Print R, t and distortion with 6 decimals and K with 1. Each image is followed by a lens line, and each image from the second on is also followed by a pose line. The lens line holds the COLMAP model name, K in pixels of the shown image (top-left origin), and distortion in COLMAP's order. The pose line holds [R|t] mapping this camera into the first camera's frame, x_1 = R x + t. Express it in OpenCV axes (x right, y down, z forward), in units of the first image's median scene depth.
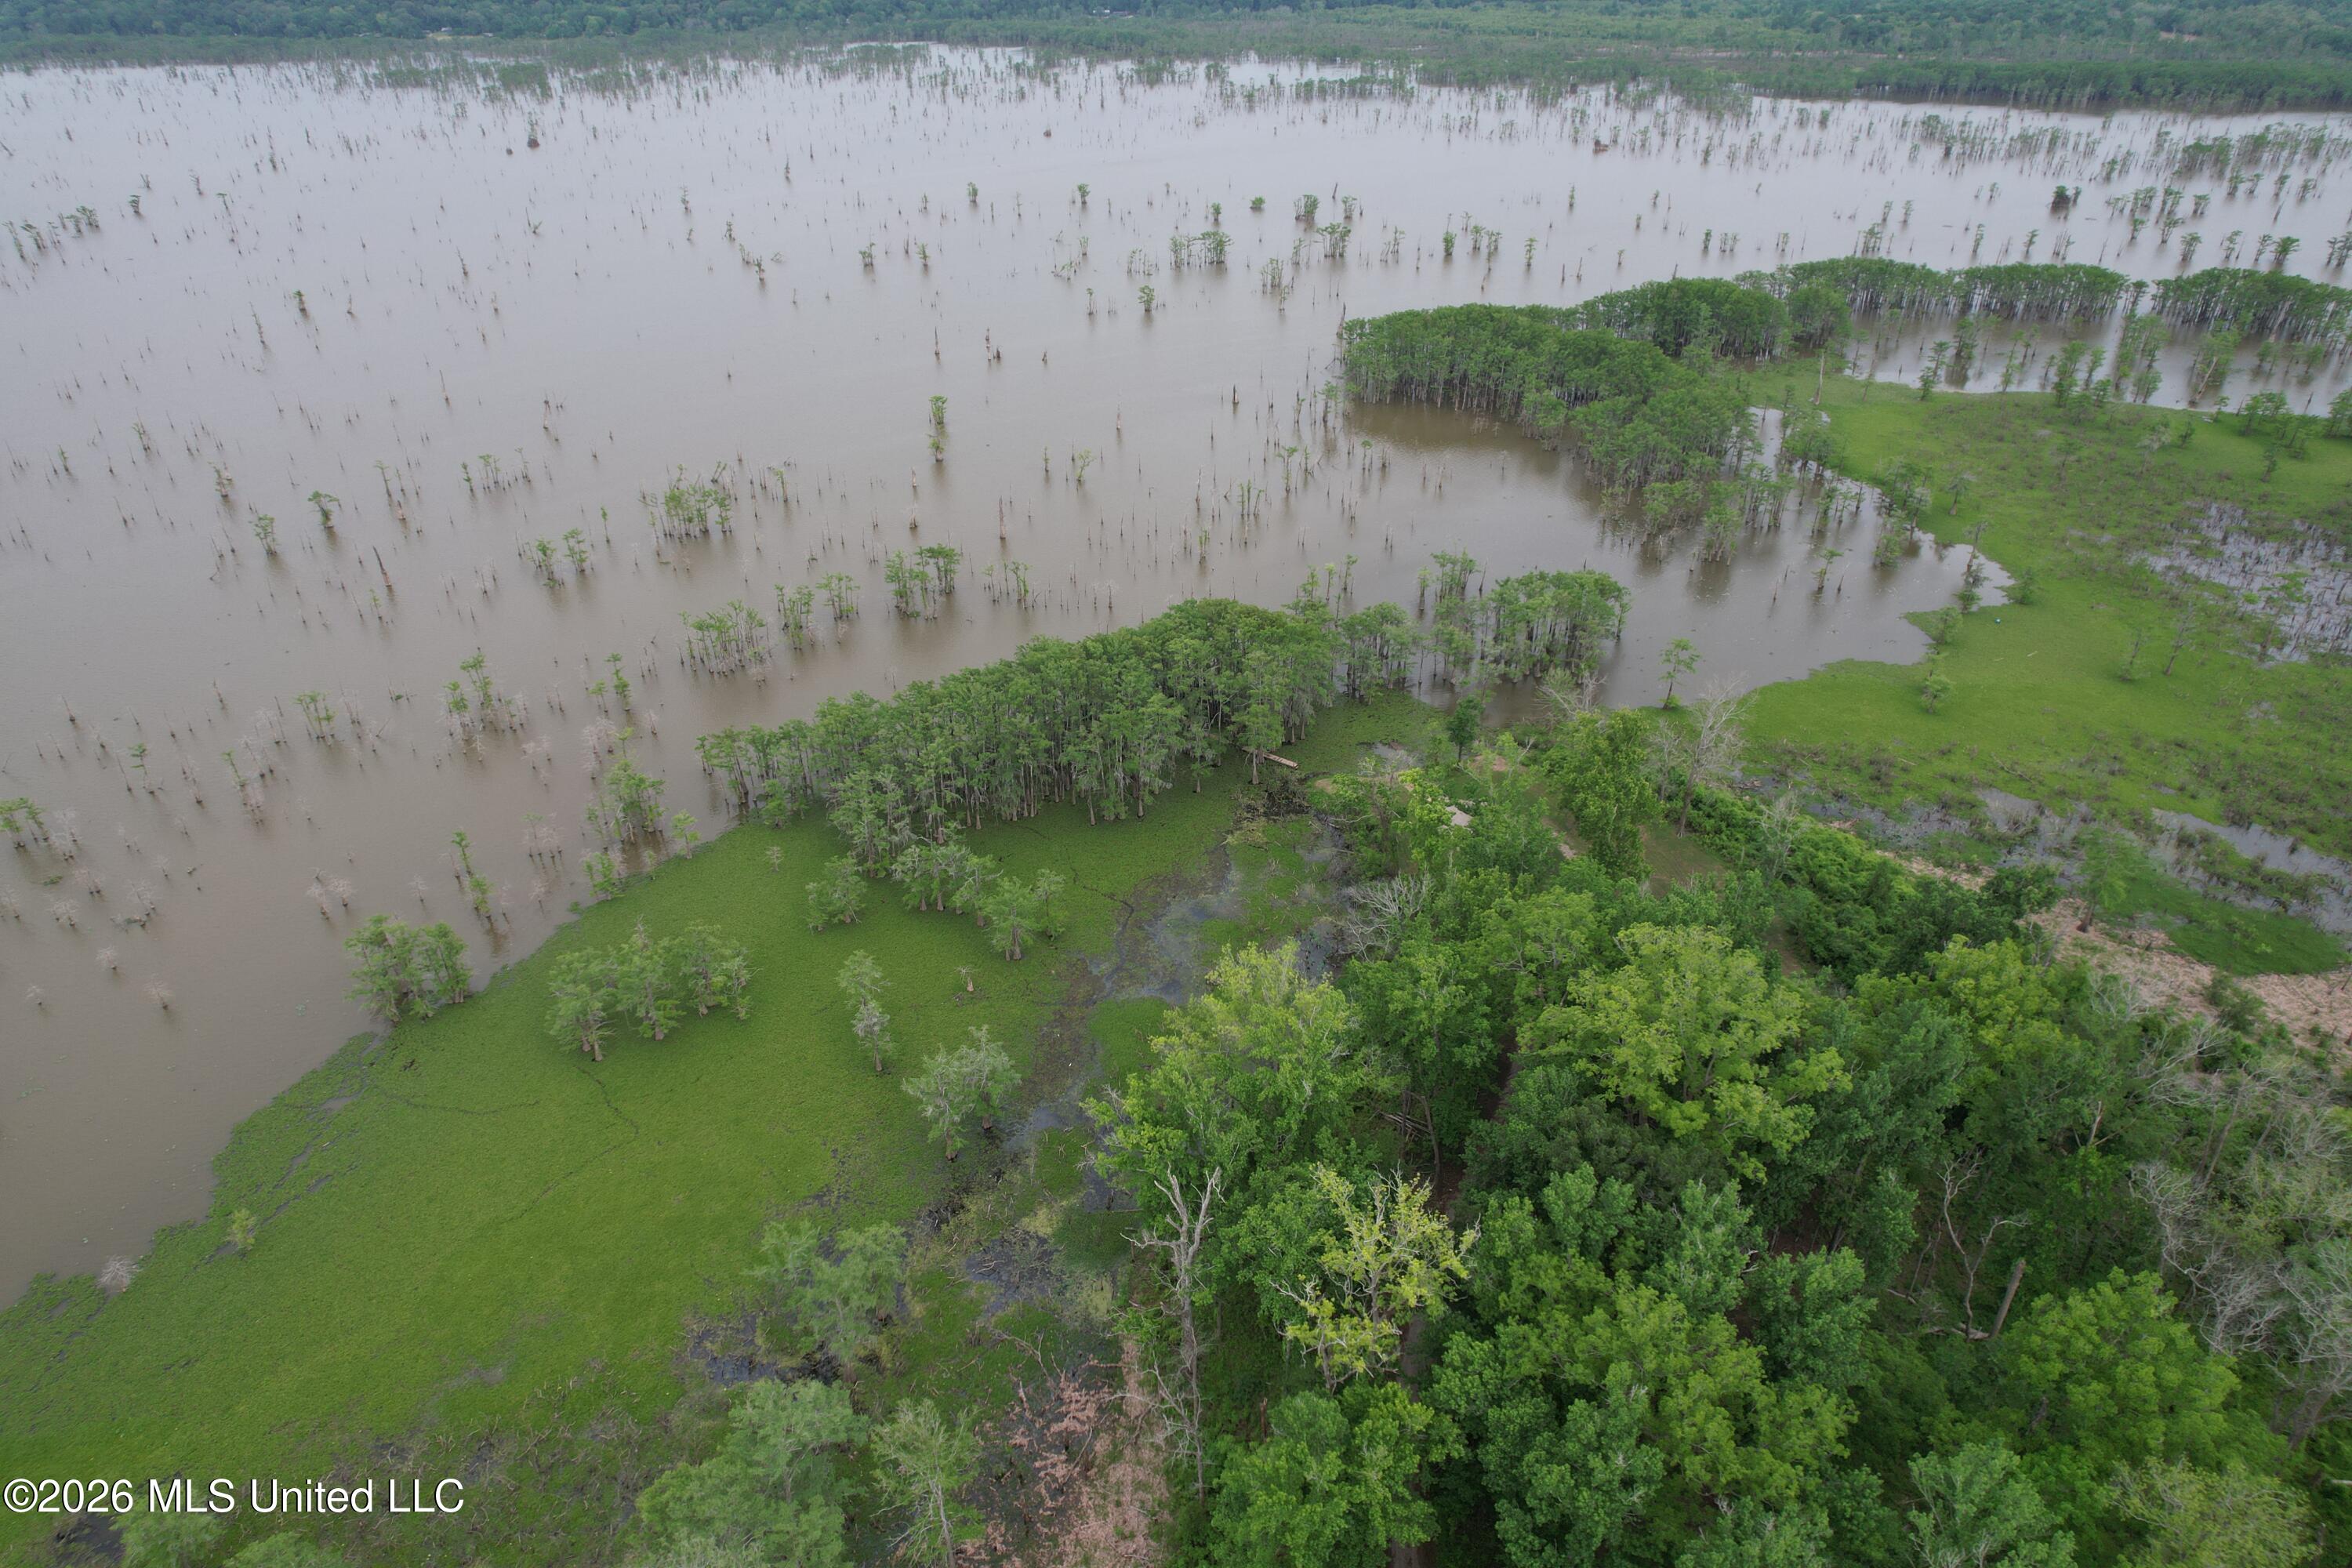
lens RADIAL K [[1503.0, 0, 1163.0], [0, 1503.0, 762.7], [0, 0, 1]] dist [-0.074033, 0.068735]
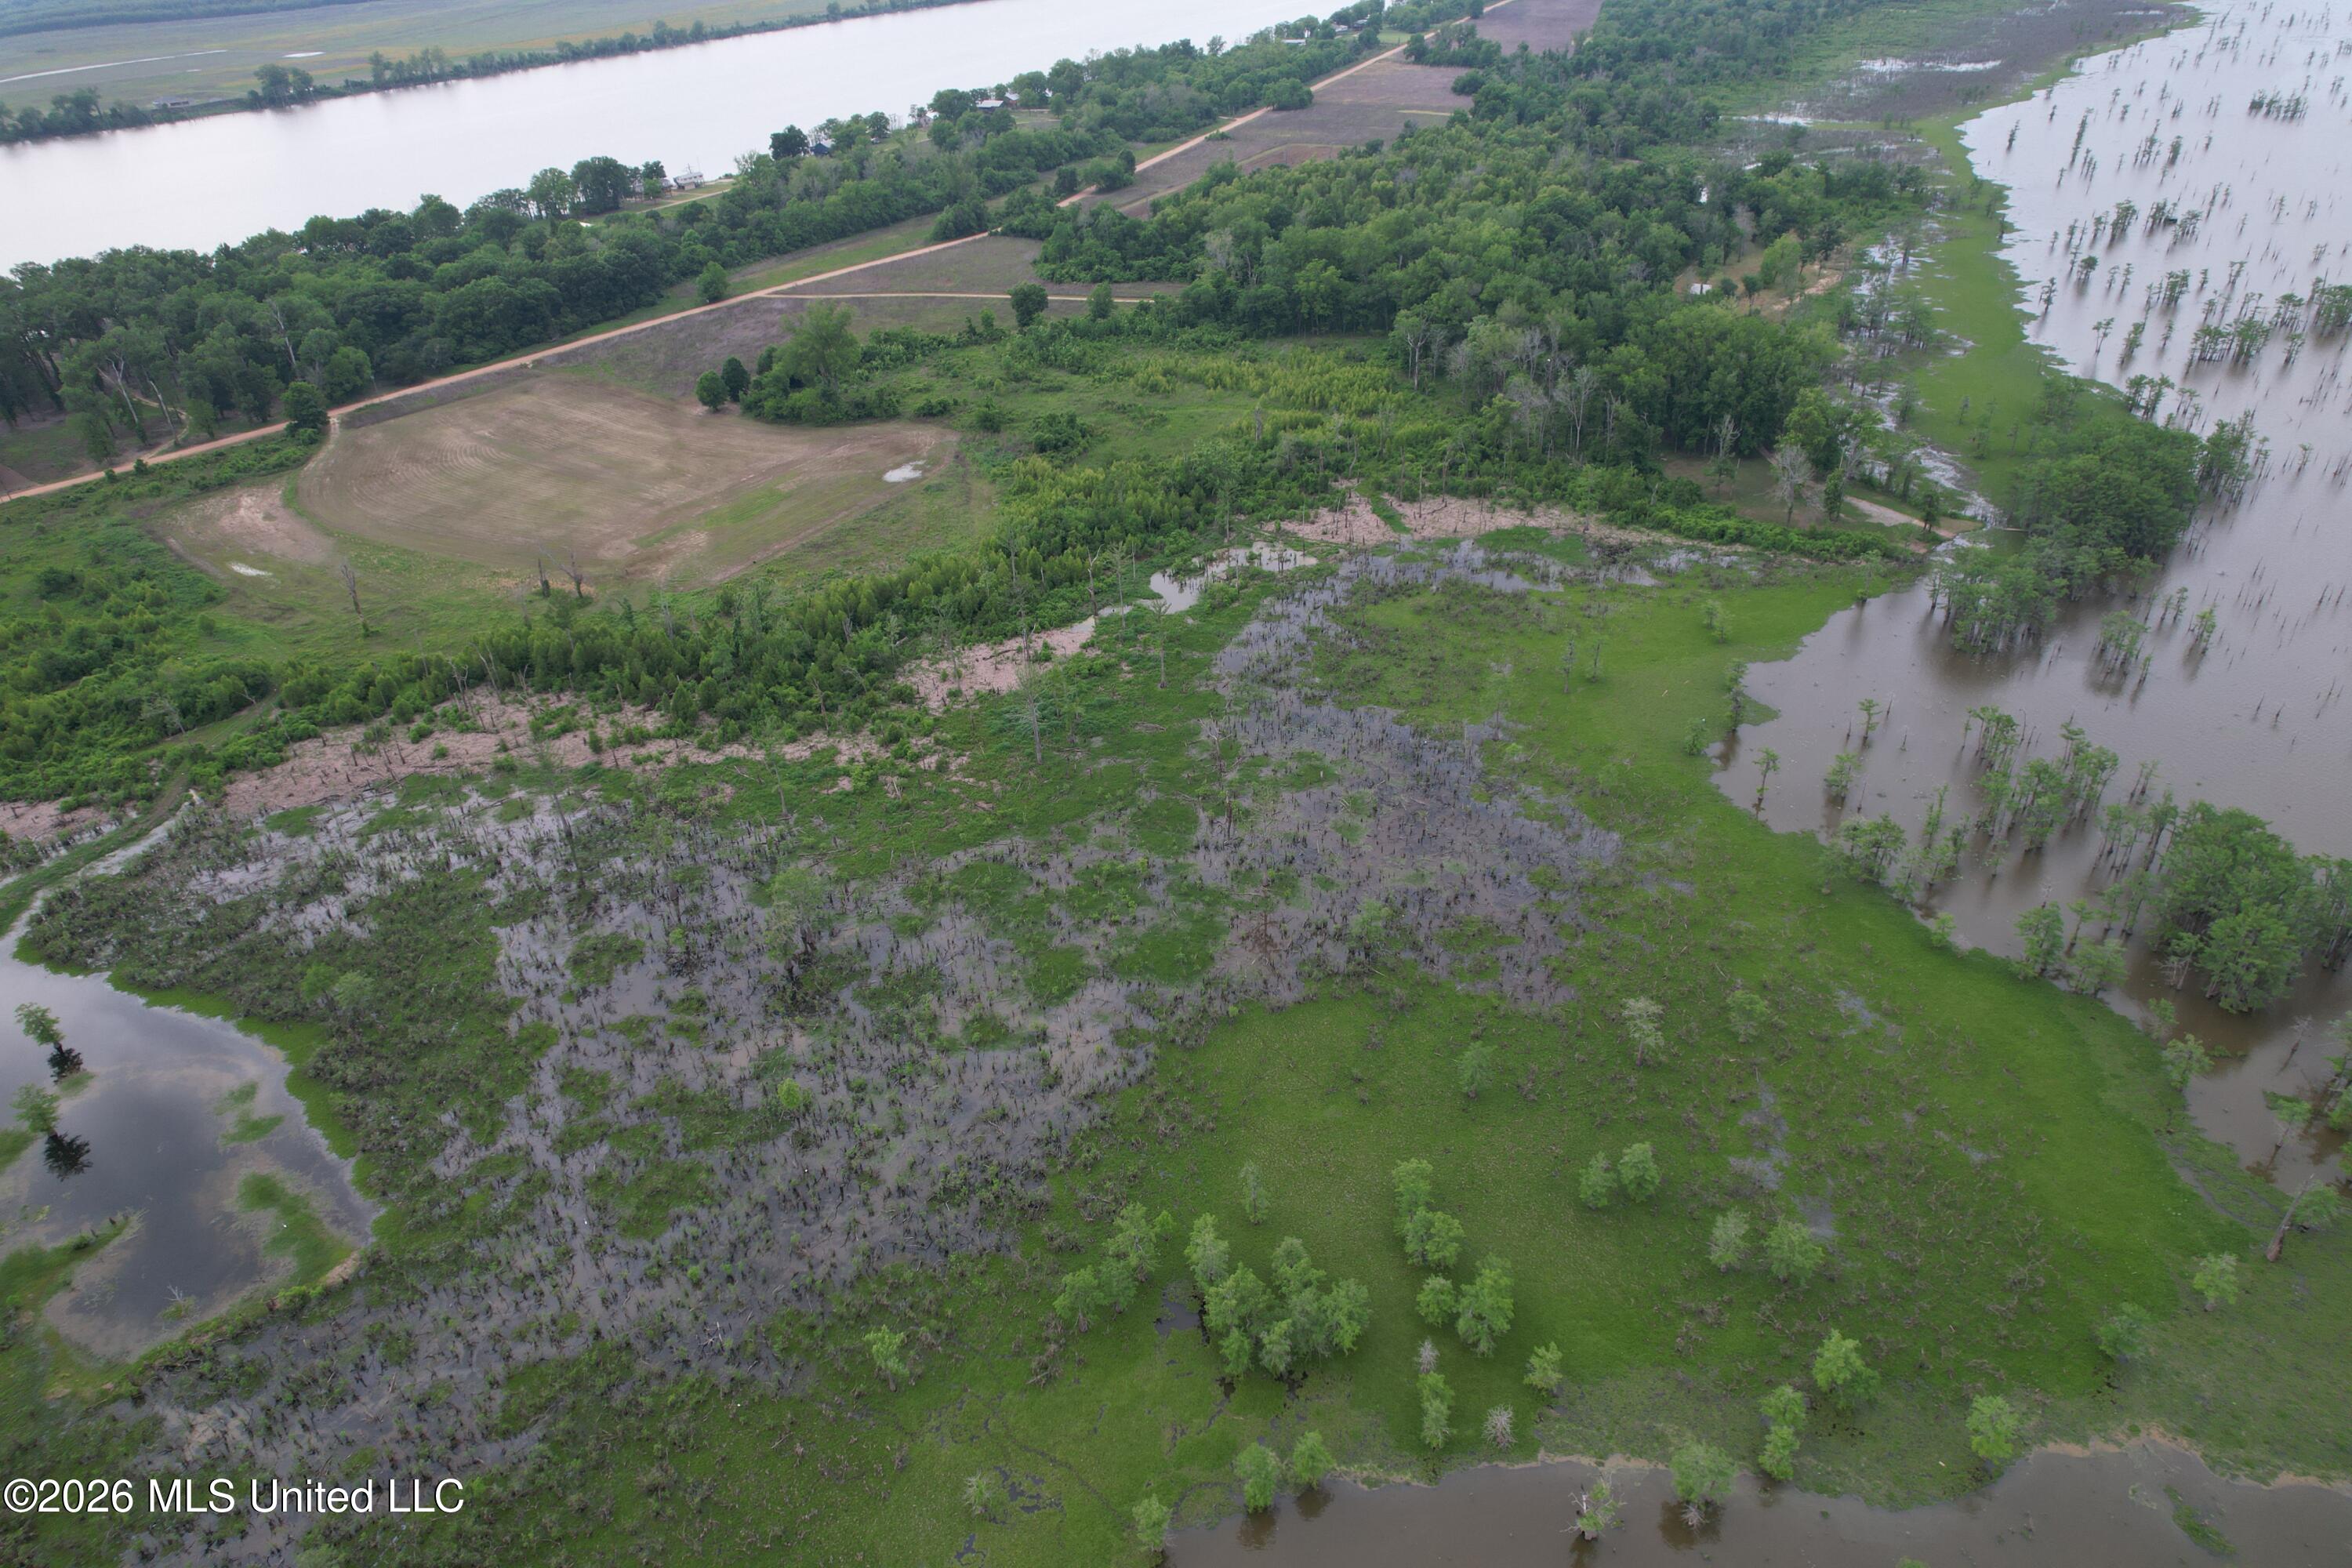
lens RADIAL K [[1503.0, 0, 1183.7], [0, 1503.0, 805.4], [0, 0, 1]] dist [-0.074033, 0.068735]
pose [[-0.932144, 0.241946, -0.269387, 0.800961], [-0.124727, 0.483898, 0.866191, -0.635809], [0.339928, 0.841014, -0.420885, 0.893248]]
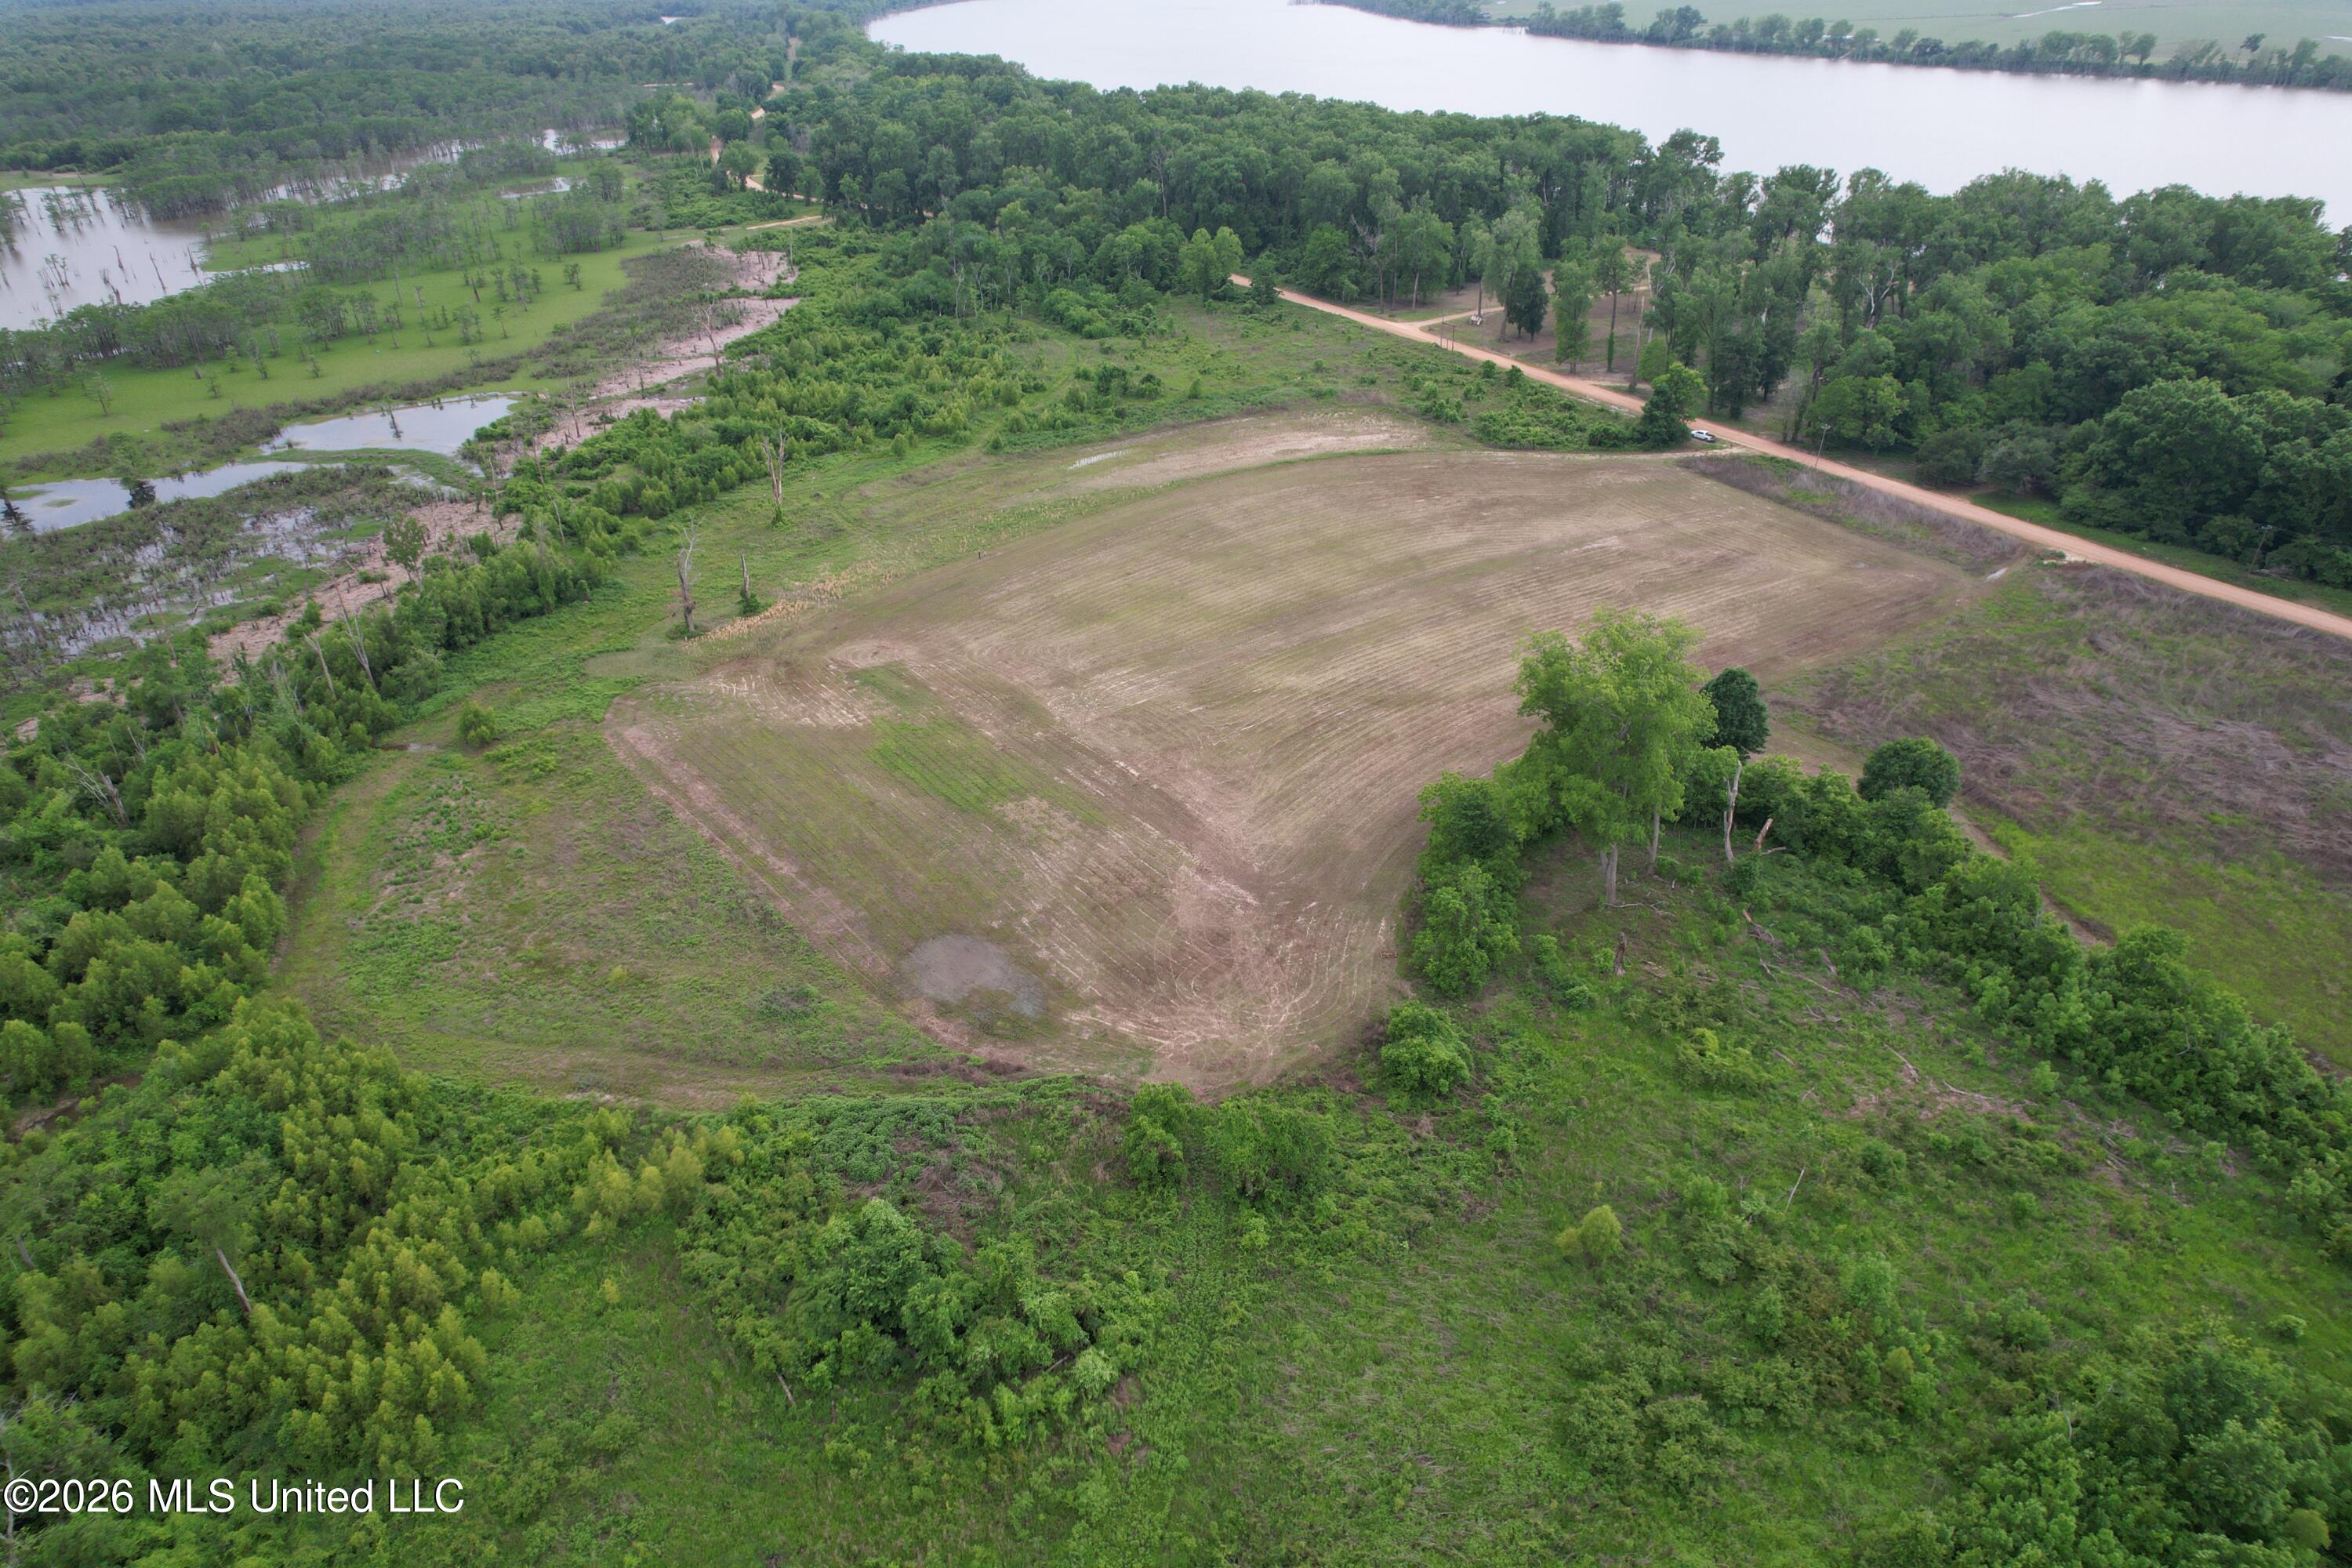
lens RADIAL K [[1503.0, 0, 1181.0], [0, 1503.0, 801.9], [0, 0, 1]] dist [-0.074033, 0.068735]
pose [[-0.043197, -0.492808, 0.869065, 0.323269], [0.504710, 0.739951, 0.444680, 0.008854], [-0.862207, 0.457835, 0.216762, 0.032530]]
